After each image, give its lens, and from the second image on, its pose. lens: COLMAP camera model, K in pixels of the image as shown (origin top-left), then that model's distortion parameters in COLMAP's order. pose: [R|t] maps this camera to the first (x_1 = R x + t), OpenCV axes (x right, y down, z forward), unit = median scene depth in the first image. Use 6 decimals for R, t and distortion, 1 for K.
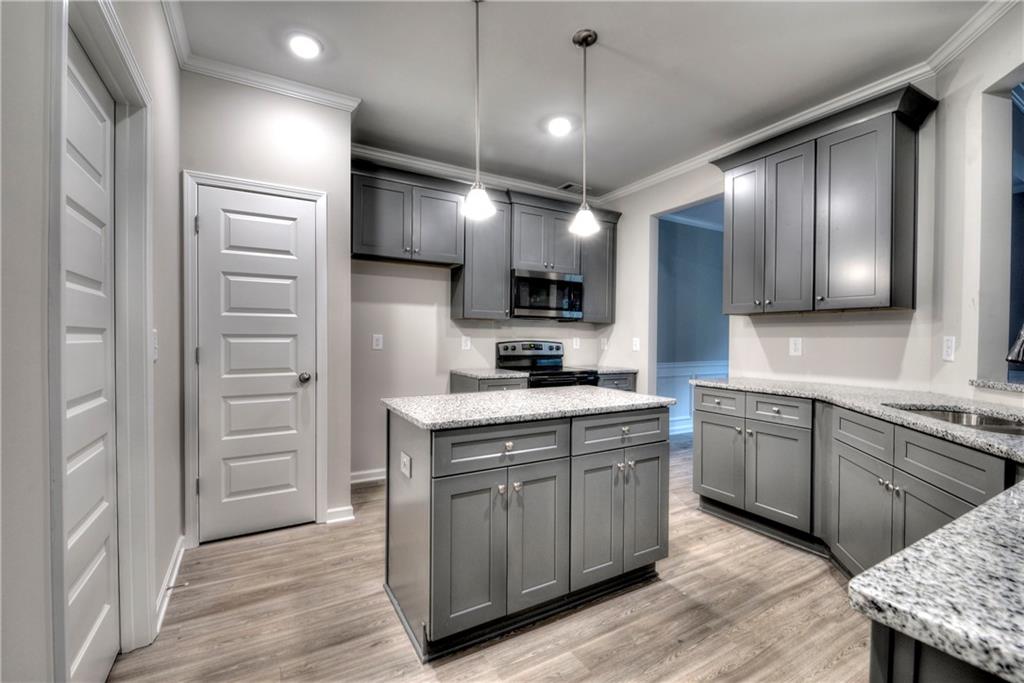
lens RADIAL K [[437.4, 0, 512.0], [0, 437.4, 341.5], [0, 0, 1]] dist [-0.000526, -0.000068]
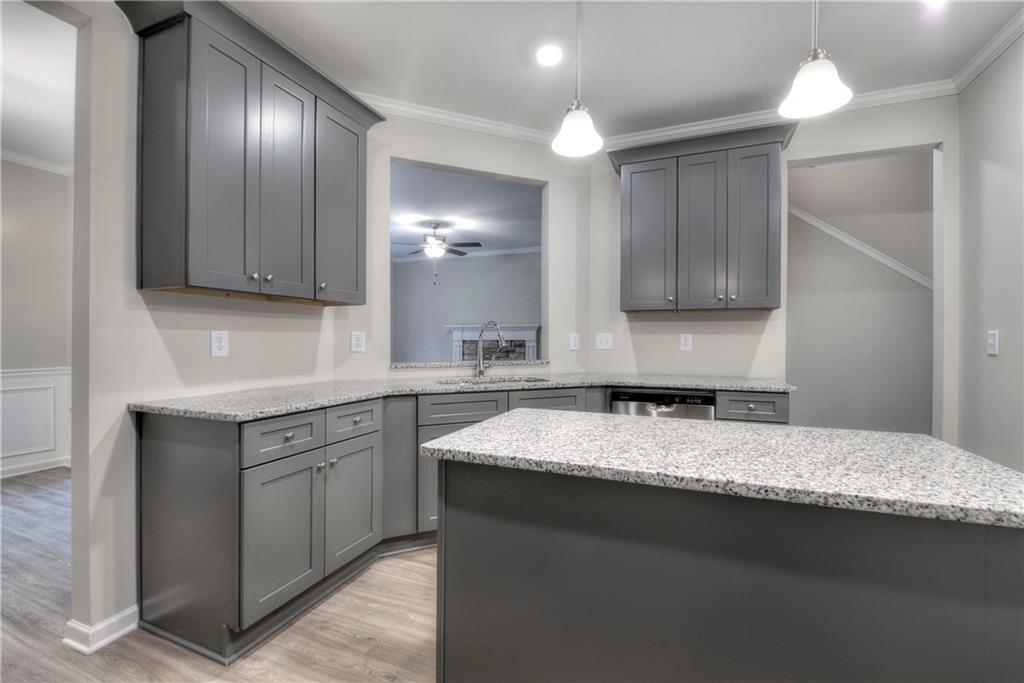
lens RADIAL K [[437.7, 0, 514.2], [0, 437.7, 339.1], [0, 0, 1]] dist [0.000194, -0.000310]
pose [[-0.616951, -0.009148, 0.786948, -0.222180], [-0.003846, 0.999956, 0.008609, -0.003267], [-0.786992, 0.002284, -0.616959, 1.297440]]
